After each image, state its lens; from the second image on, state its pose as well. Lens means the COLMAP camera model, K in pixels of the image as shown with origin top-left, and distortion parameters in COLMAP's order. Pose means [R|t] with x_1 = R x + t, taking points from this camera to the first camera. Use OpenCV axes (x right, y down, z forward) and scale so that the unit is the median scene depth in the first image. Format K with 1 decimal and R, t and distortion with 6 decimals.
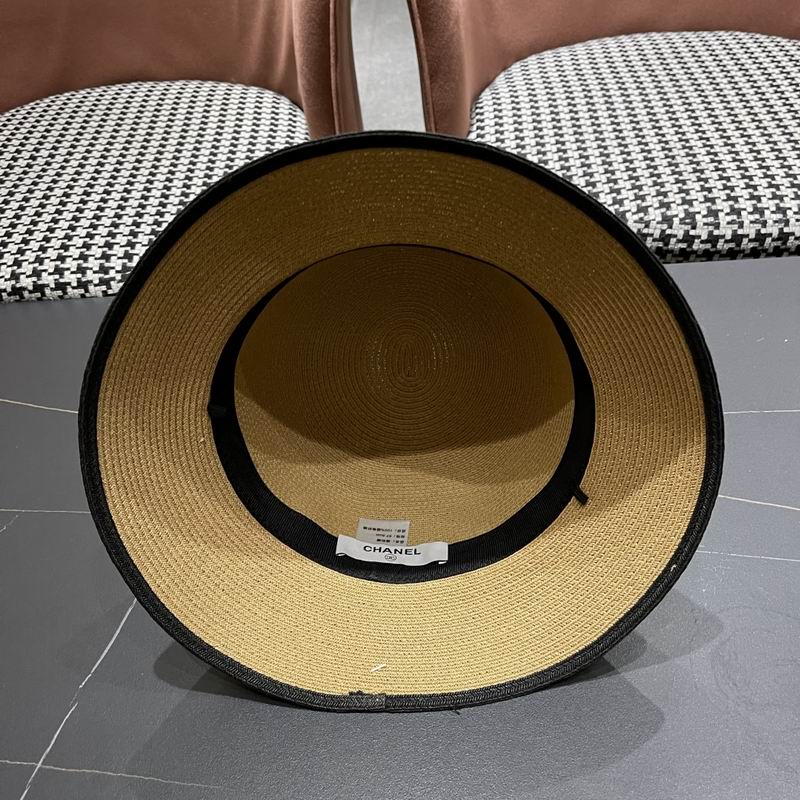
lens RADIAL K [[839.6, 0, 414.7], [0, 839.6, 416.8], [0, 0, 1]] dist [0.013738, 0.000000]
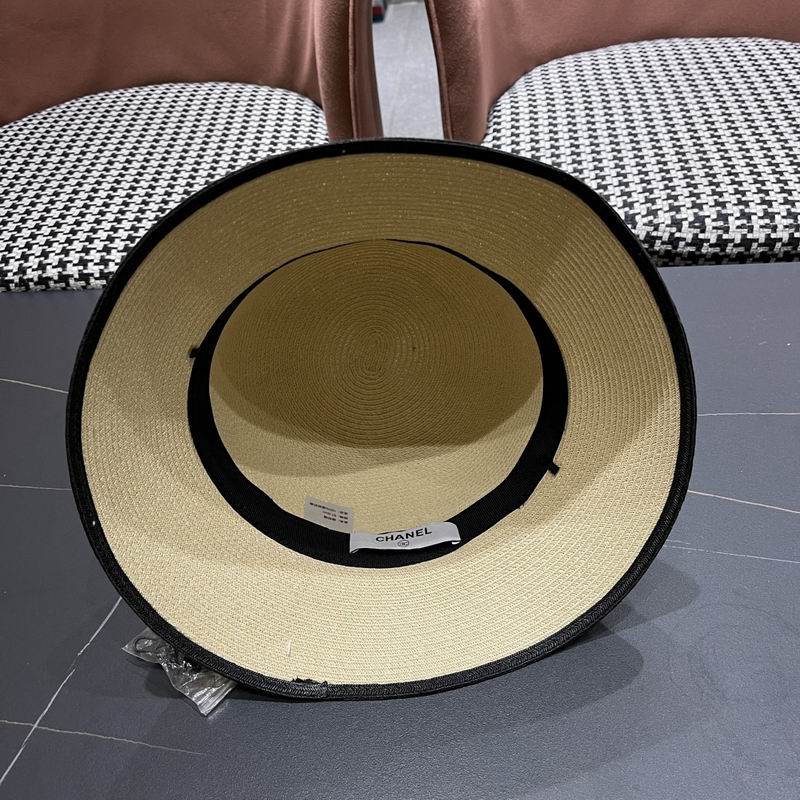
lens RADIAL K [[839.6, 0, 403.0], [0, 839.6, 411.8], [0, 0, 1]] dist [0.013738, 0.000000]
pose [[0.998290, 0.028511, -0.051036, 0.029349], [-0.029063, 0.999526, -0.010106, 0.010088], [0.050724, 0.011572, 0.998646, -0.016707]]
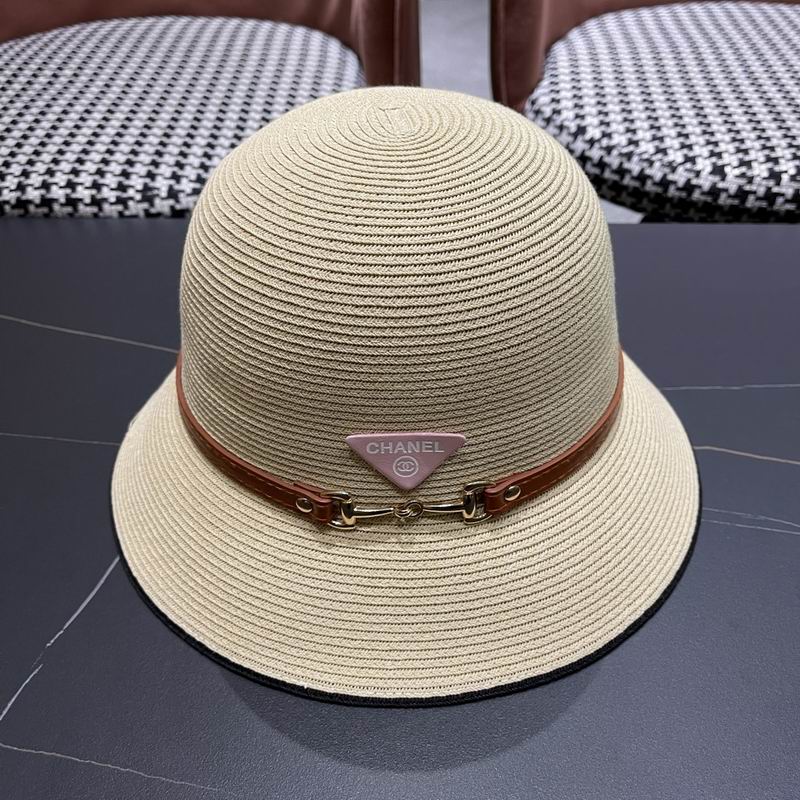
lens RADIAL K [[839.6, 0, 401.8], [0, 839.6, 413.6], [0, 0, 1]] dist [0.013738, 0.000000]
pose [[0.996864, 0.077399, -0.016456, -0.044322], [-0.077943, 0.996326, -0.035485, 0.064066], [0.013649, 0.036657, 0.999235, 0.130056]]
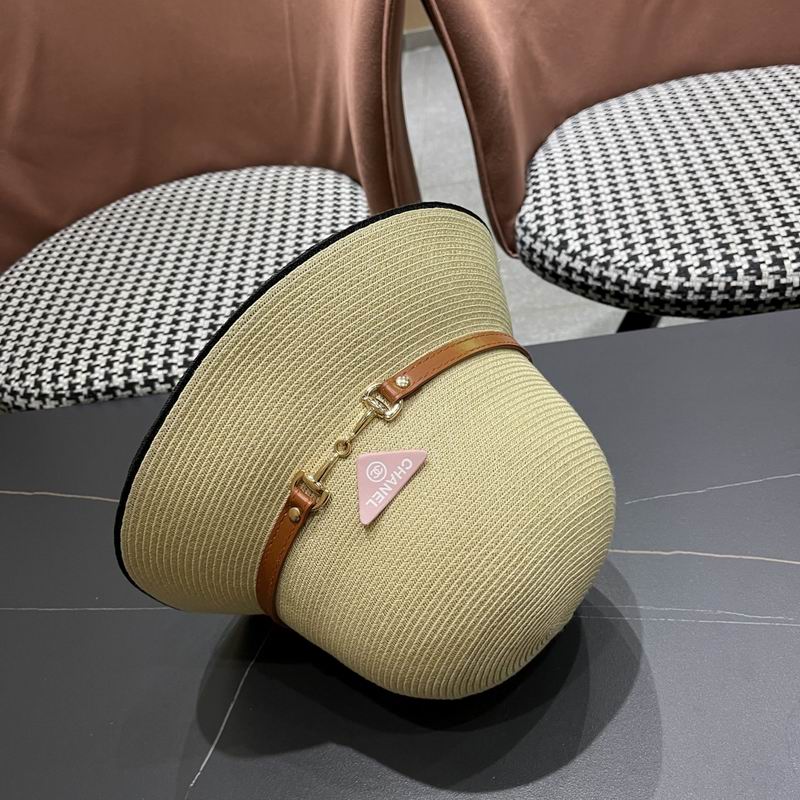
lens RADIAL K [[839.6, 0, 410.2], [0, 839.6, 414.9], [0, 0, 1]] dist [0.013738, 0.000000]
pose [[0.992847, -0.070375, -0.096451, 0.006202], [0.066796, 0.996970, -0.039852, -0.047279], [0.098964, 0.033124, 0.994540, -0.021956]]
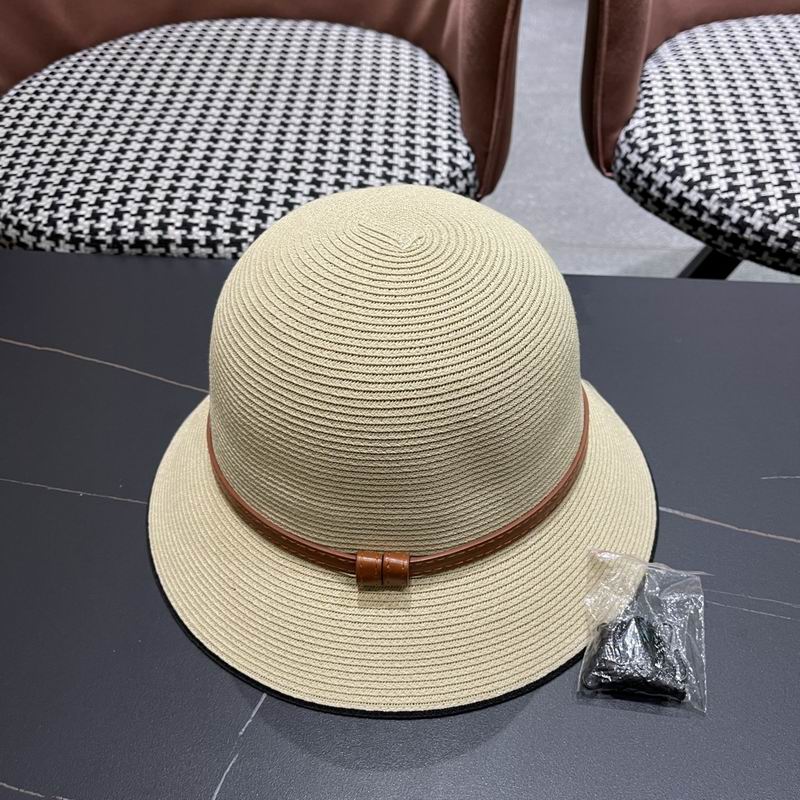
lens RADIAL K [[839.6, 0, 392.5], [0, 839.6, 408.6], [0, 0, 1]] dist [0.013738, 0.000000]
pose [[0.993961, 0.104151, -0.034552, -0.141841], [-0.102557, 0.993705, 0.045084, -0.038885], [0.039030, -0.041268, 0.998386, 0.090052]]
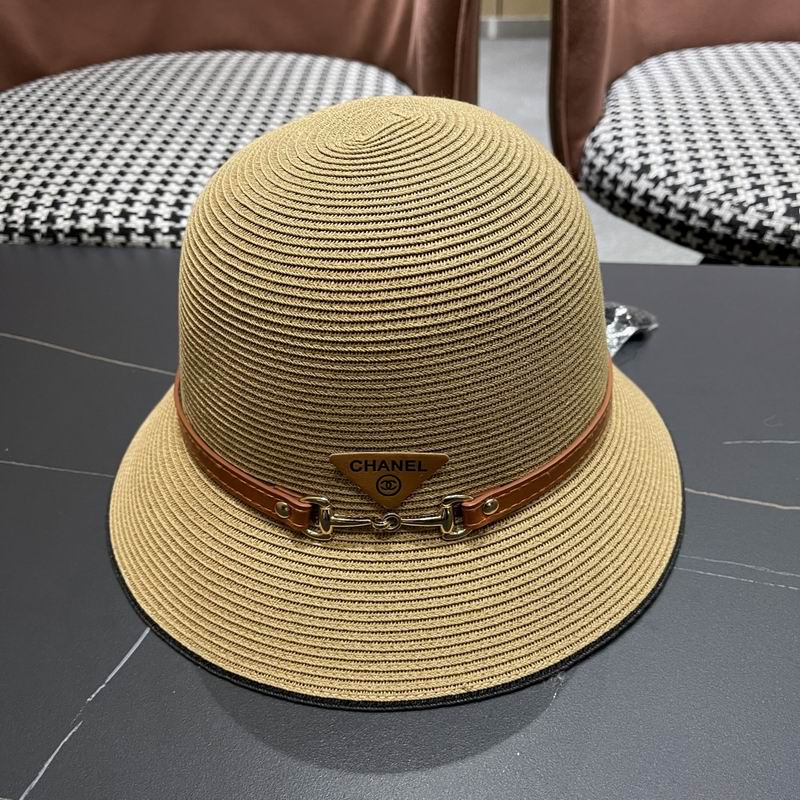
lens RADIAL K [[839.6, 0, 395.3], [0, 839.6, 413.3], [0, 0, 1]] dist [0.013738, 0.000000]
pose [[0.992483, 0.105592, -0.061866, -0.067474], [-0.109977, 0.991296, -0.072368, 0.057838], [0.053686, 0.078628, 0.995457, 0.159594]]
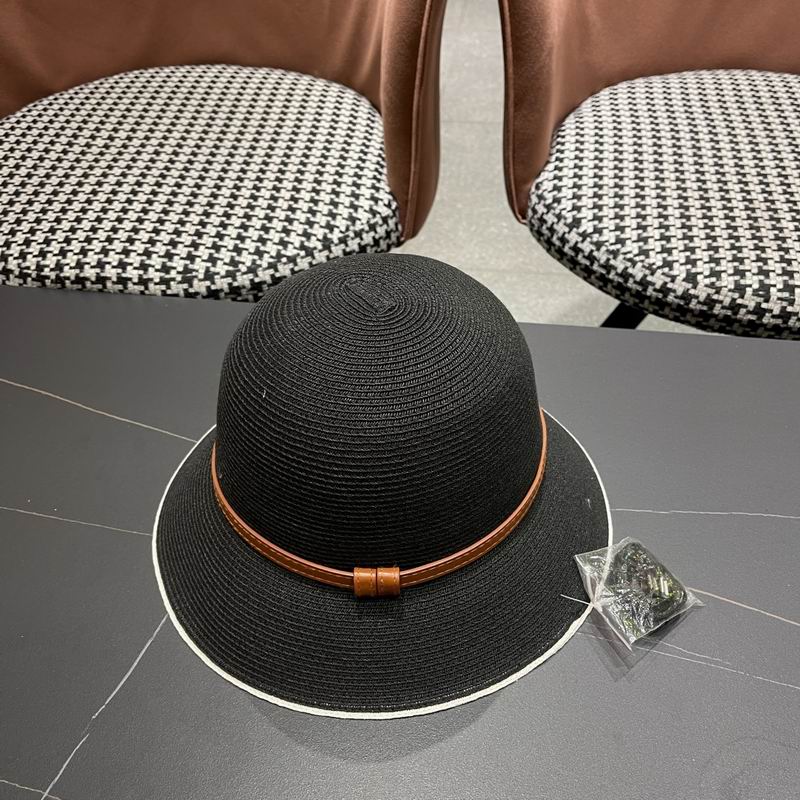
lens RADIAL K [[839.6, 0, 404.8], [0, 839.6, 409.4], [0, 0, 1]] dist [0.013738, 0.000000]
pose [[0.990012, 0.129289, -0.056224, -0.007553], [-0.127127, 0.991060, 0.040480, -0.080705], [0.060955, -0.032928, 0.997597, 0.008082]]
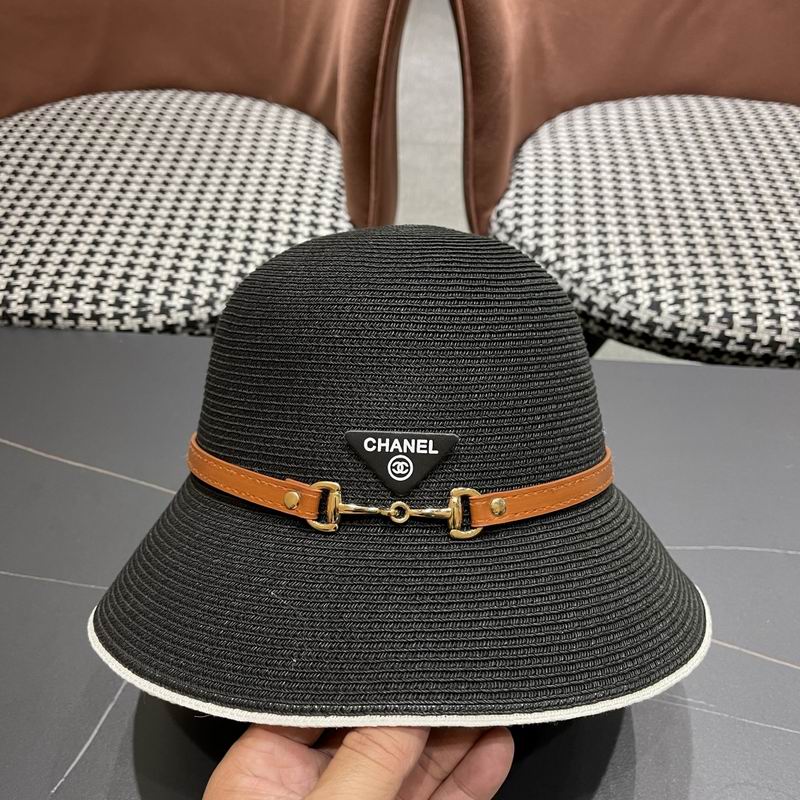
lens RADIAL K [[839.6, 0, 404.1], [0, 839.6, 407.1], [0, 0, 1]] dist [0.013738, 0.000000]
pose [[0.994171, 0.107682, -0.005415, -0.023267], [-0.107599, 0.994099, 0.013801, -0.099099], [0.006869, -0.013137, 0.999890, 0.029168]]
